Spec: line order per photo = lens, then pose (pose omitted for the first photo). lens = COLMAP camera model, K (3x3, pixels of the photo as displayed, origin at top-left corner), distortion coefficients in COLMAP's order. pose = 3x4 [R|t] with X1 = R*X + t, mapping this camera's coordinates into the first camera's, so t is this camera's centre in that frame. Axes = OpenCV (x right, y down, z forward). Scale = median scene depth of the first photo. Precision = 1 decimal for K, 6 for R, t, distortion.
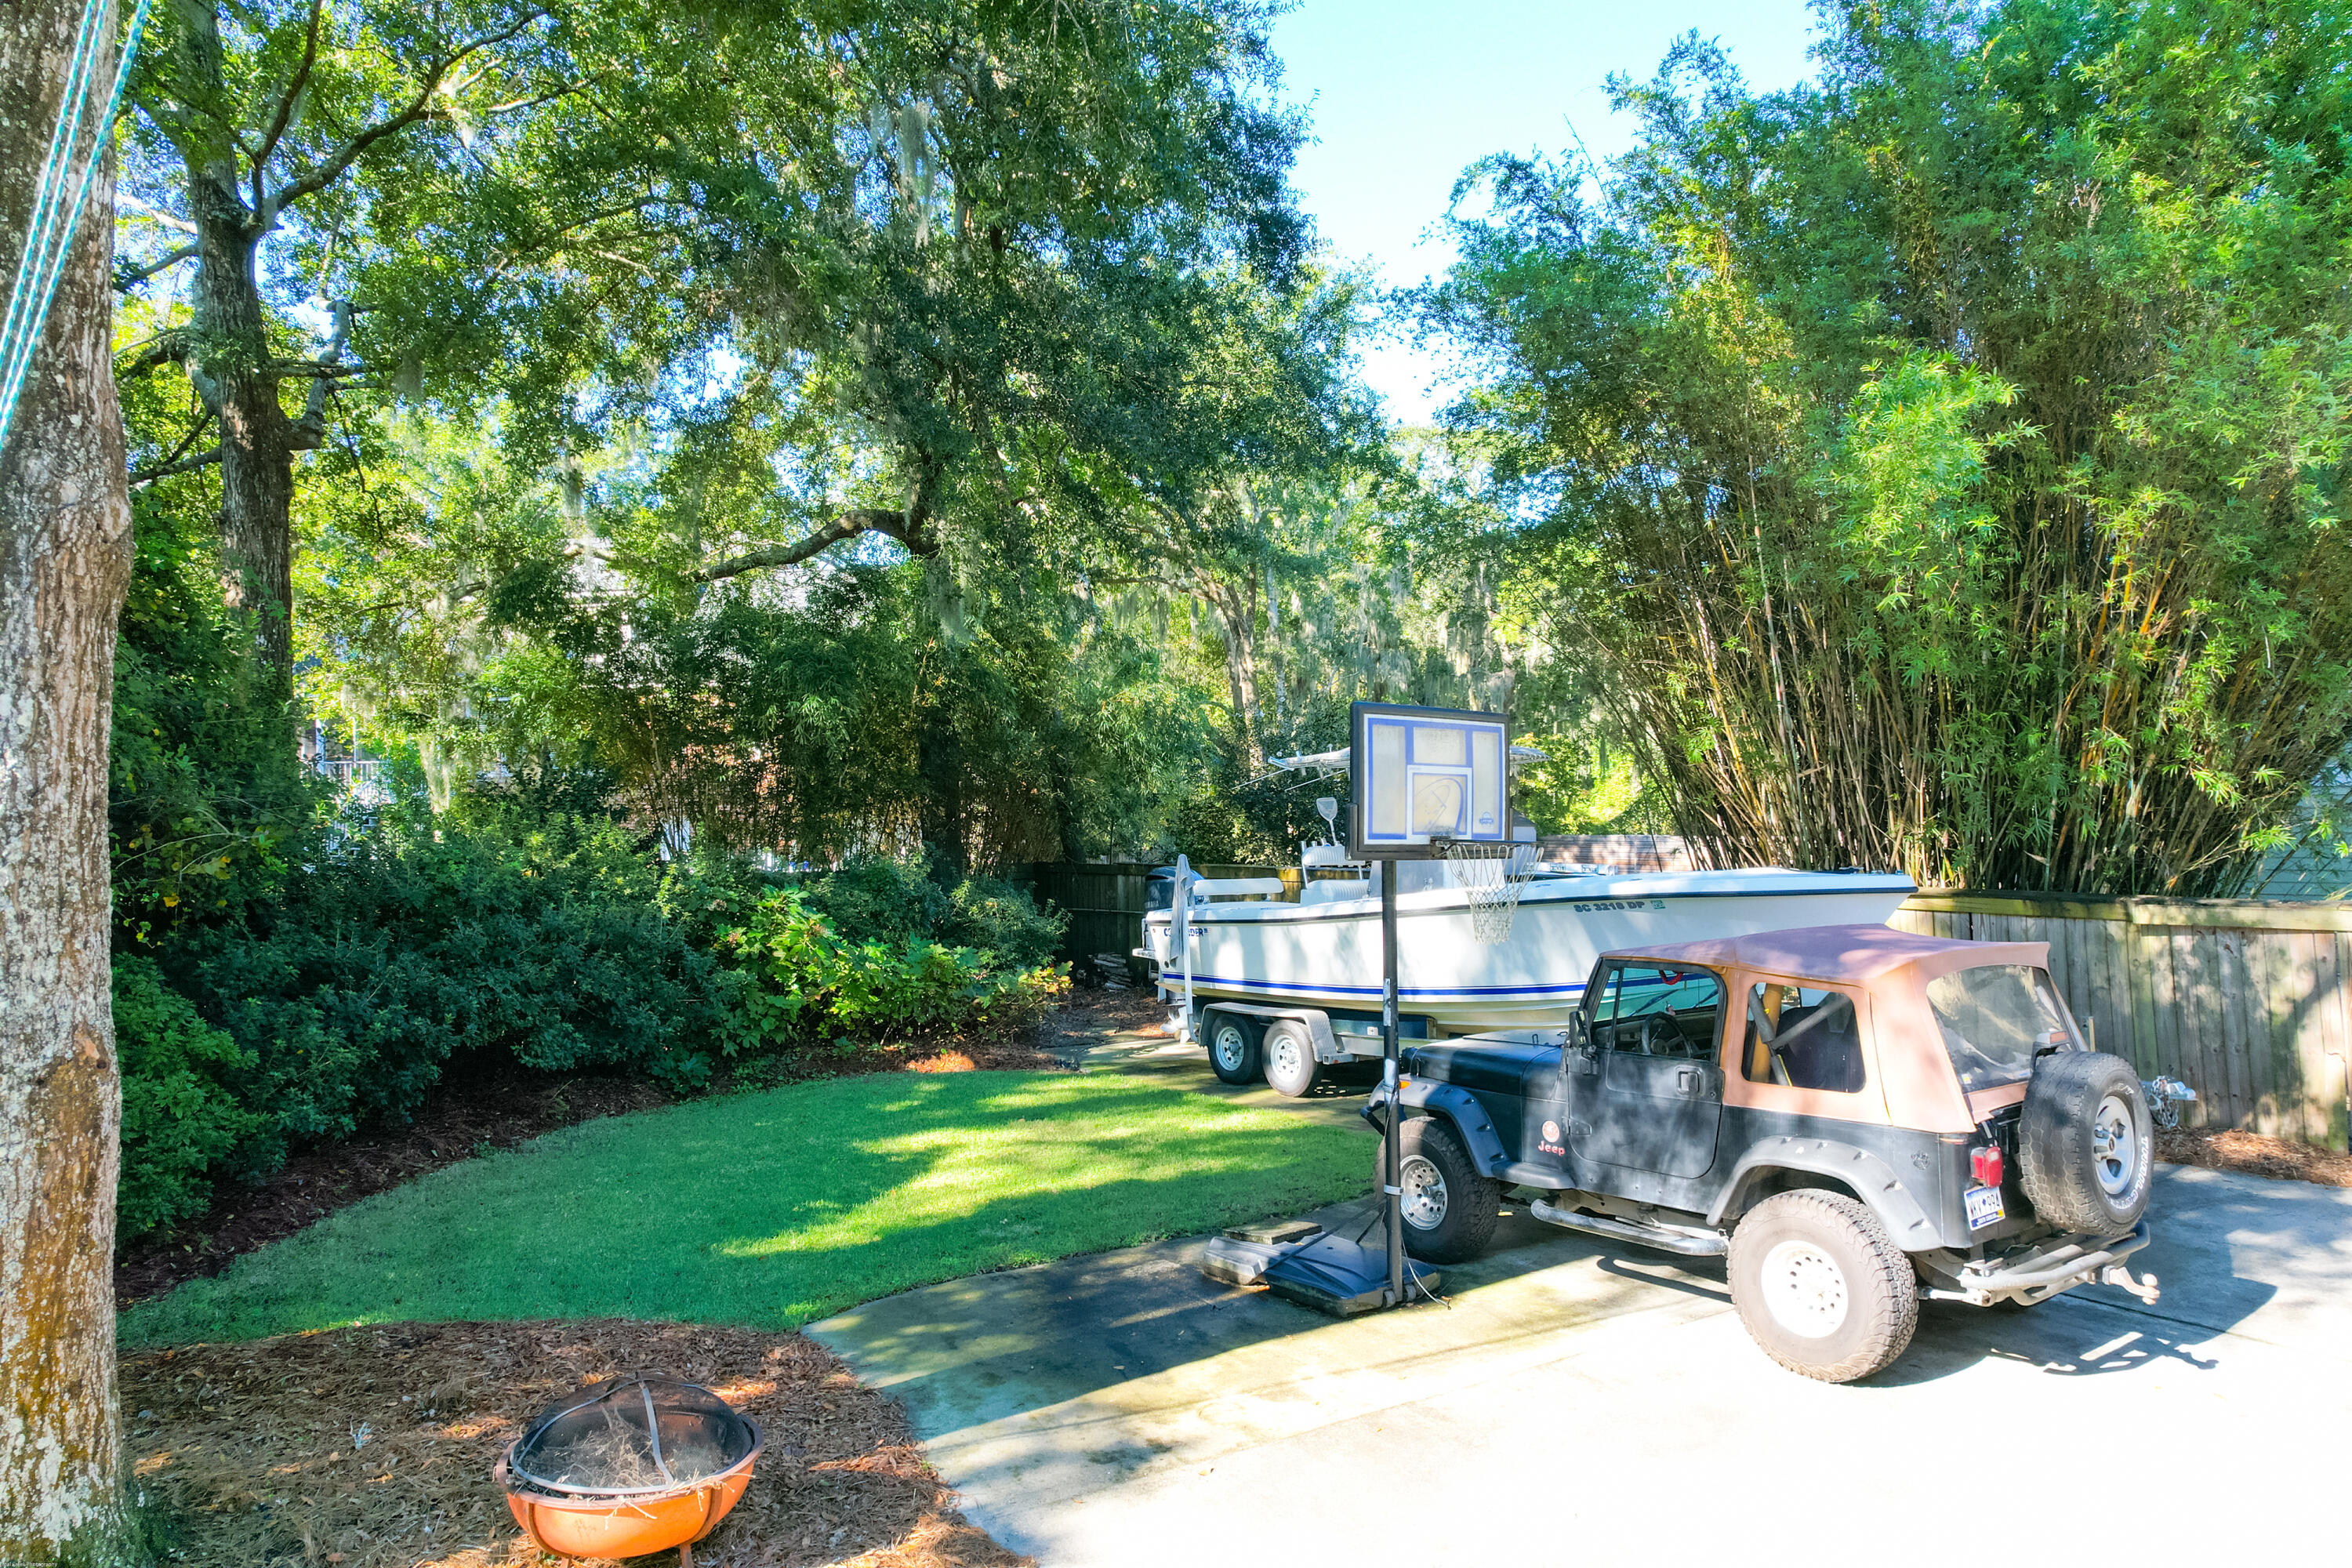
lens RADIAL K [[1516.1, 0, 1177.5], [0, 1516.1, 787.5], [0, 0, 1]] dist [-0.054644, 0.062384]
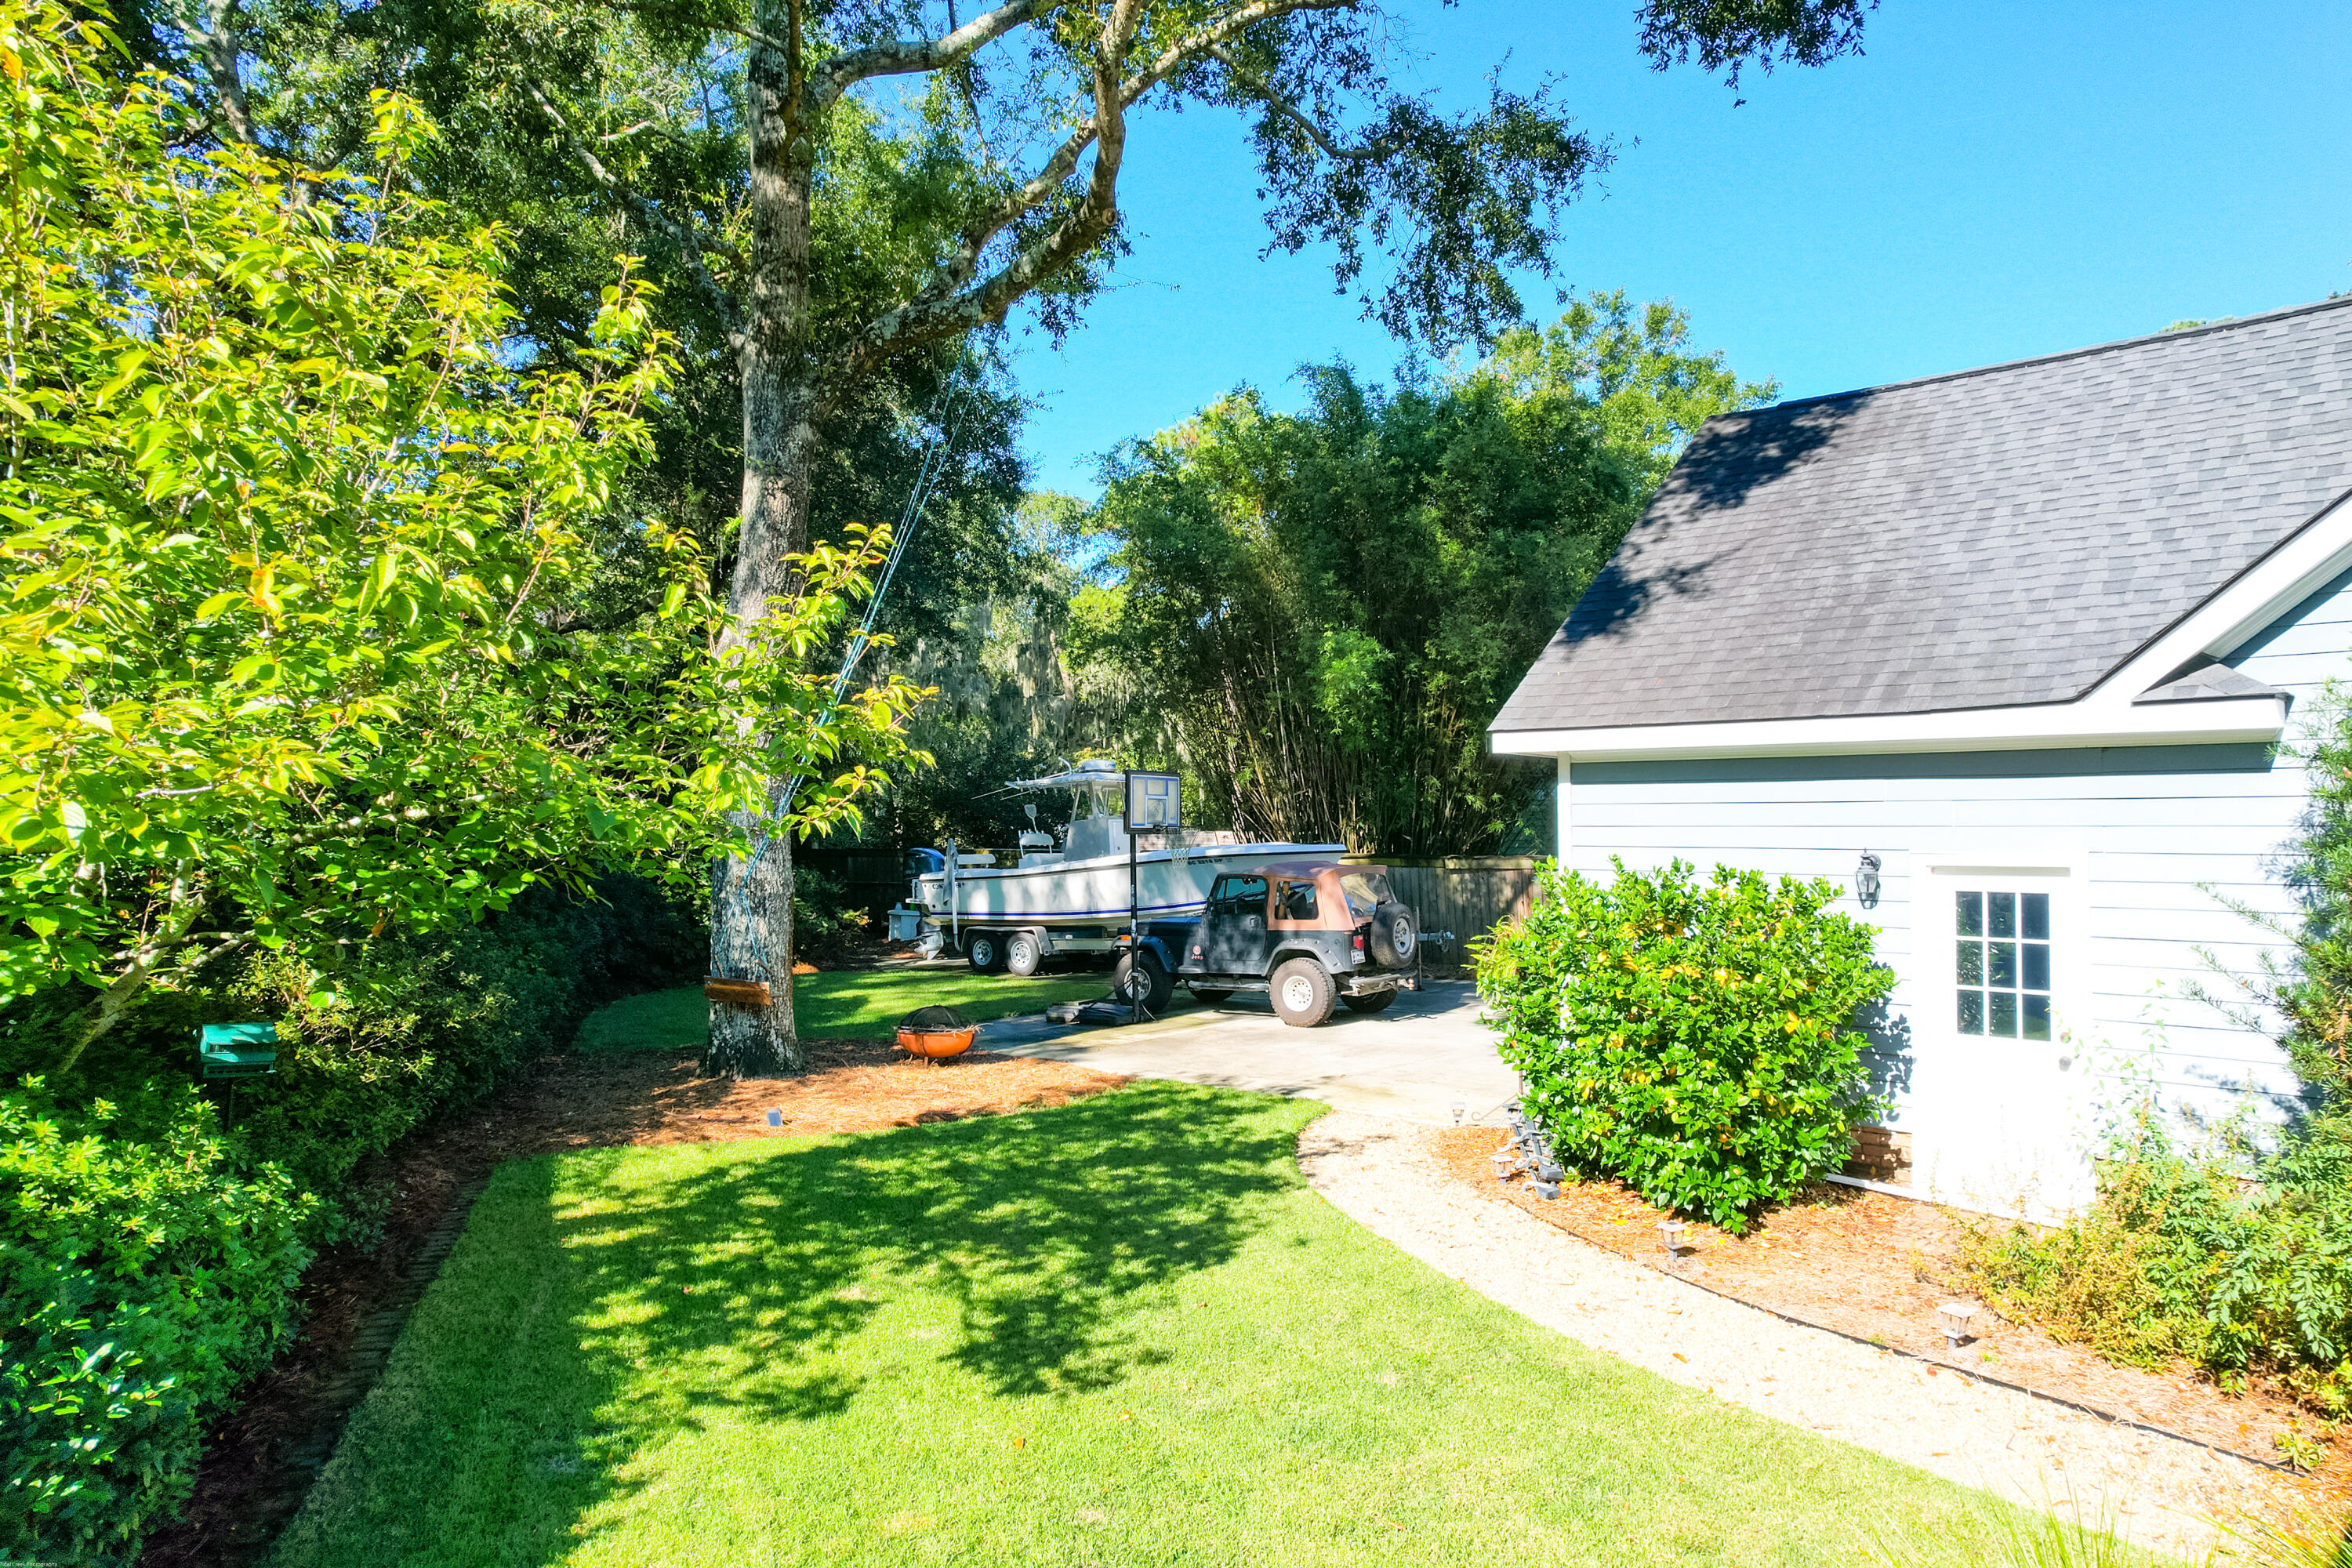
lens RADIAL K [[1516.1, 0, 1172.3], [0, 1516.1, 772.2], [0, 0, 1]] dist [-0.054644, 0.062384]
pose [[0.951562, 0.008683, 0.307334, -0.381845], [-0.005827, 0.999931, -0.010207, -0.019123], [-0.307402, 0.007922, 0.951547, -0.913879]]
